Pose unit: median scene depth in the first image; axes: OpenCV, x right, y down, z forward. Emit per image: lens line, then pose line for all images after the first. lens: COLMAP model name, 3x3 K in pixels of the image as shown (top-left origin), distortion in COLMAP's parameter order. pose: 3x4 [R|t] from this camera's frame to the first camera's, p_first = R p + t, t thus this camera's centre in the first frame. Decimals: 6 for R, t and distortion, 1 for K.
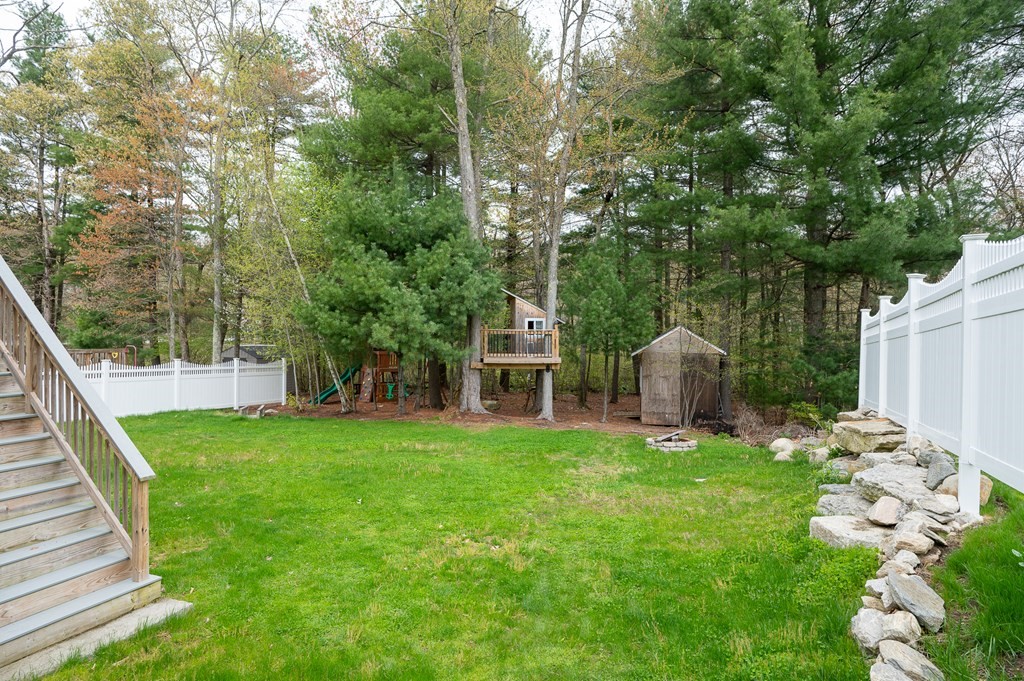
lens RADIAL K [[594.8, 0, 511.2], [0, 594.8, 341.5], [0, 0, 1]] dist [-0.002326, -0.000073]
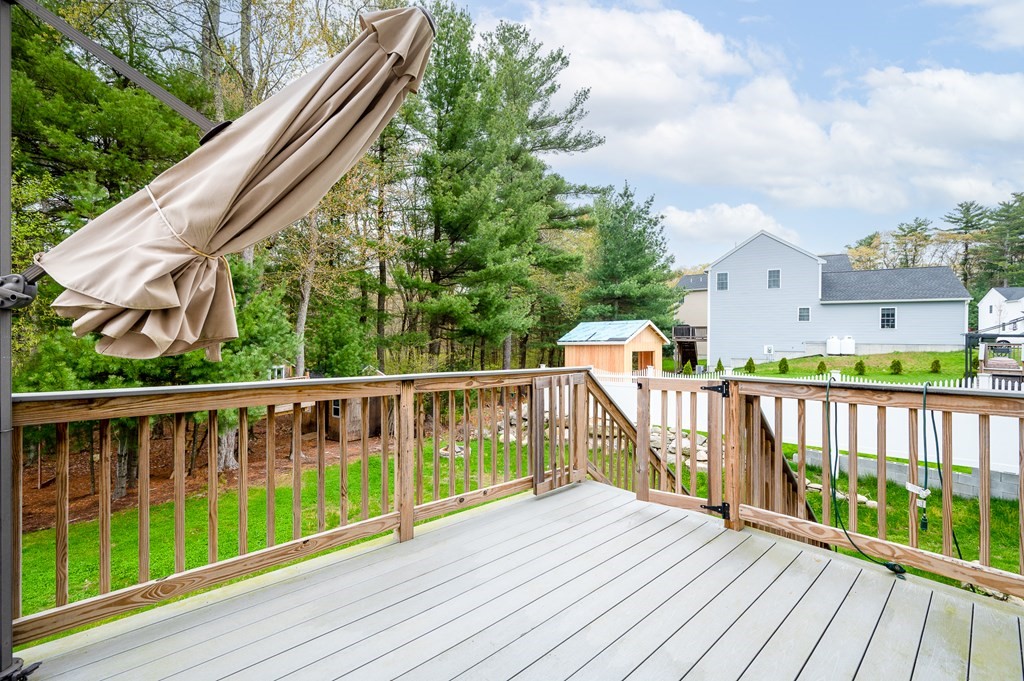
lens RADIAL K [[438.3, 0, 510.1], [0, 438.3, 338.0], [0, 0, 1]] dist [0.000757, 0.000029]
pose [[0.398639, -0.003263, 0.917102, -0.527865], [0.004577, 0.999988, 0.001568, -0.090733], [-0.917096, 0.003572, 0.398650, 0.303818]]
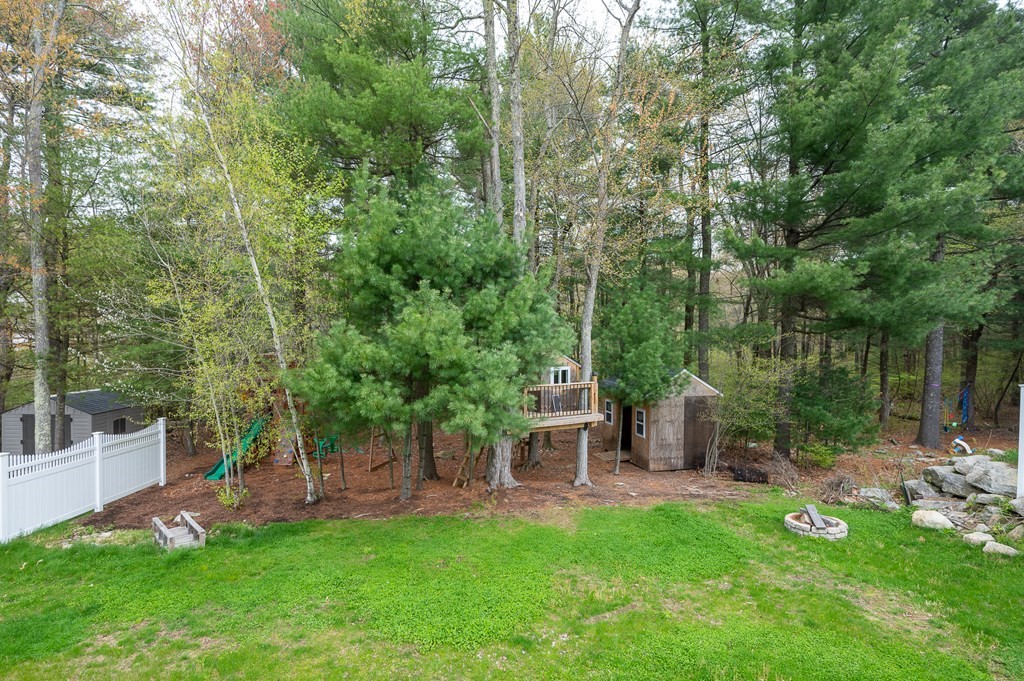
lens RADIAL K [[505.1, 0, 507.7], [0, 505.1, 338.2], [0, 0, 1]] dist [-0.003981, -0.000237]
pose [[0.901162, -0.010304, 0.433360, -0.356764], [0.007324, 0.999937, 0.008546, -0.090115], [-0.433420, -0.004528, 0.901181, 0.375586]]
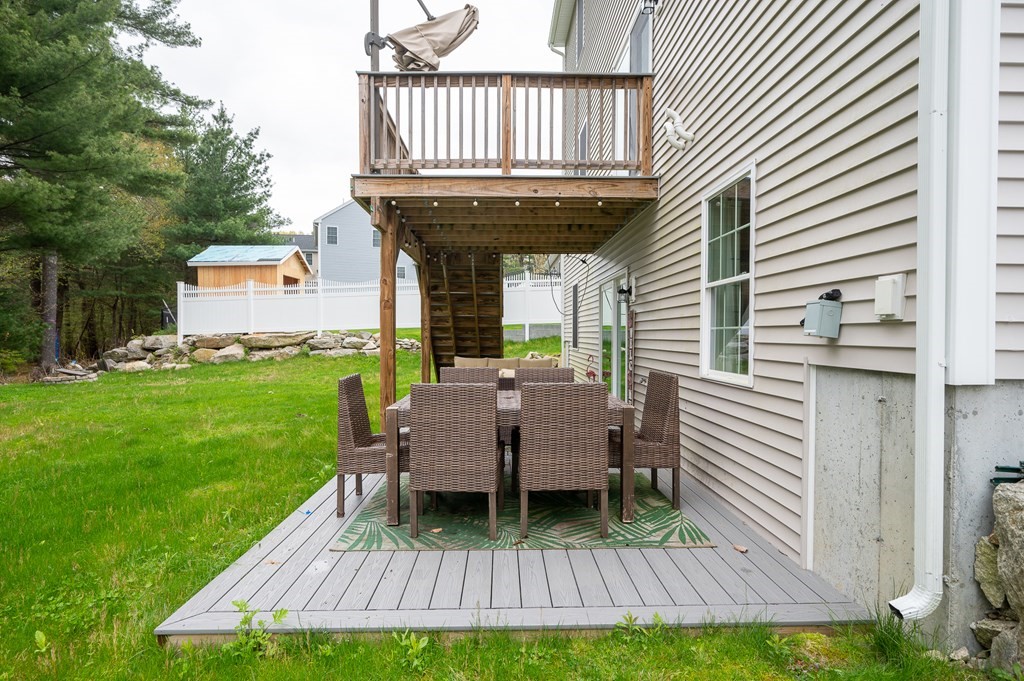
lens RADIAL K [[533.1, 0, 510.3], [0, 533.1, 342.2], [0, 0, 1]] dist [0.001259, 0.000605]
pose [[-0.429961, -0.019724, 0.902632, -0.784436], [0.002552, 0.999731, 0.023062, 0.056906], [-0.902844, 0.012219, -0.429795, 0.489624]]
